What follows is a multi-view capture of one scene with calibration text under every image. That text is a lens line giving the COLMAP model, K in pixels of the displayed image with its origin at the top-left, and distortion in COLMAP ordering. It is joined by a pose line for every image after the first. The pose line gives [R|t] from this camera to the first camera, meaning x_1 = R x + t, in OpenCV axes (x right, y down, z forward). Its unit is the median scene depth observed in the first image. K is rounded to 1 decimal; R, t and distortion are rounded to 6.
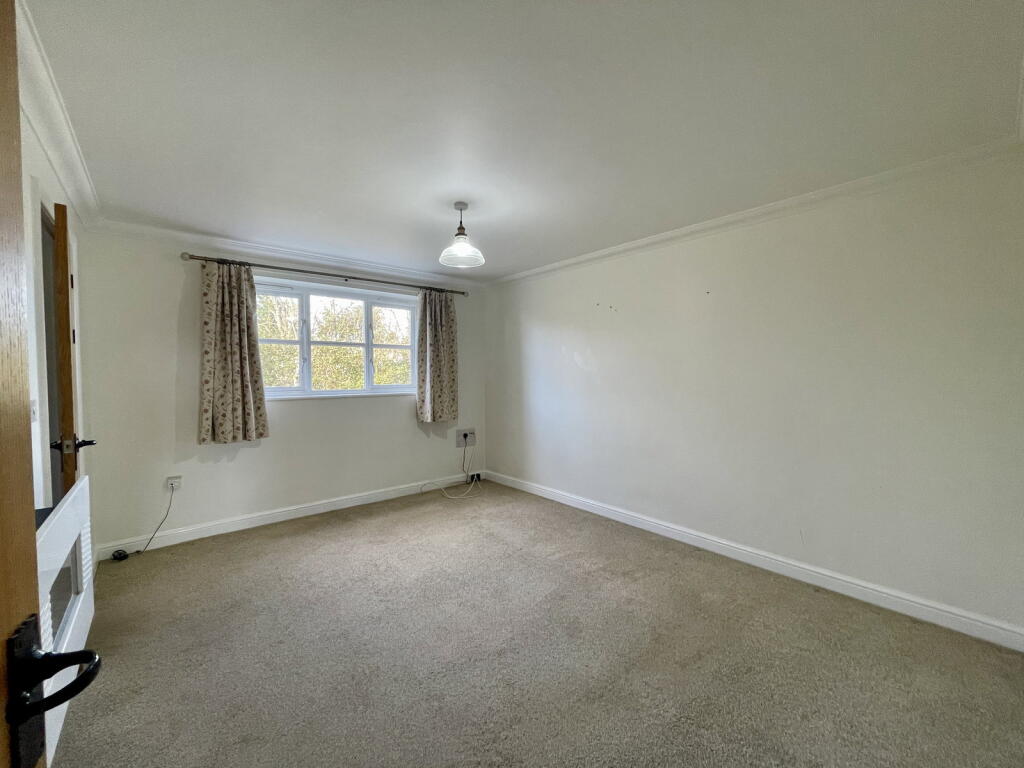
lens RADIAL K [[414.0, 0, 510.0], [0, 414.0, 382.7], [0, 0, 1]] dist [0.002768, 0.000254]
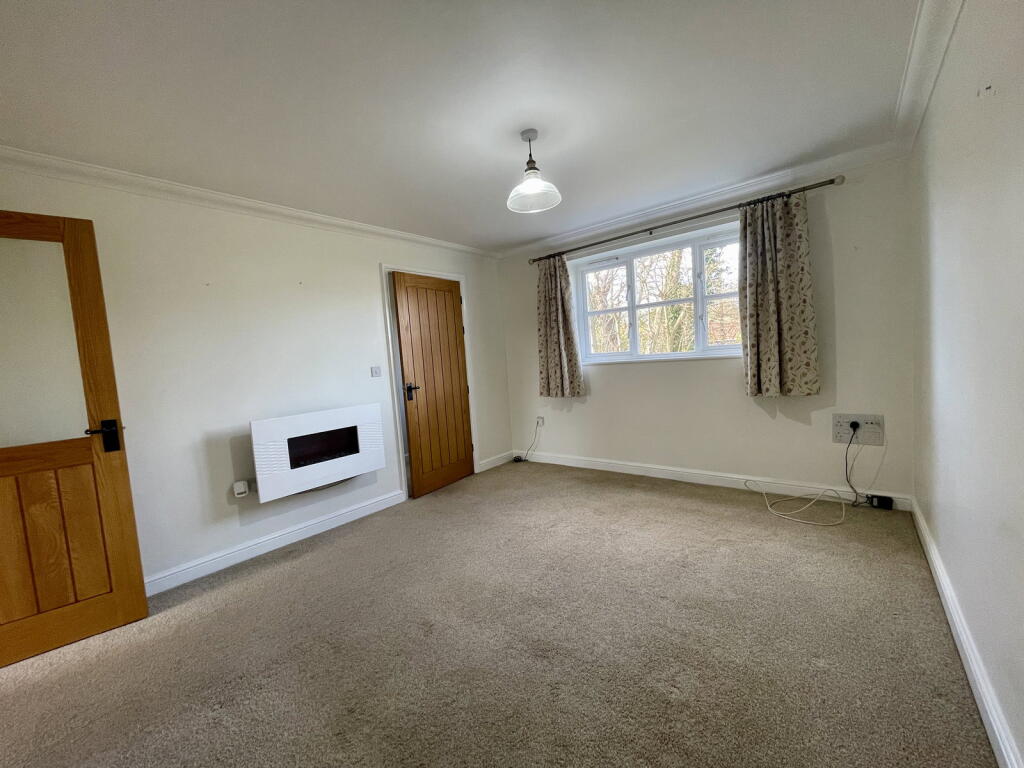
lens RADIAL K [[414.0, 0, 507.0], [0, 414.0, 385.3], [0, 0, 1]] dist [0.002768, 0.000254]
pose [[0.180414, 0.061371, -0.981674, 0.576312], [0.048252, 0.996298, 0.071153, 0.007073], [0.982407, -0.060204, 0.176785, 0.626111]]
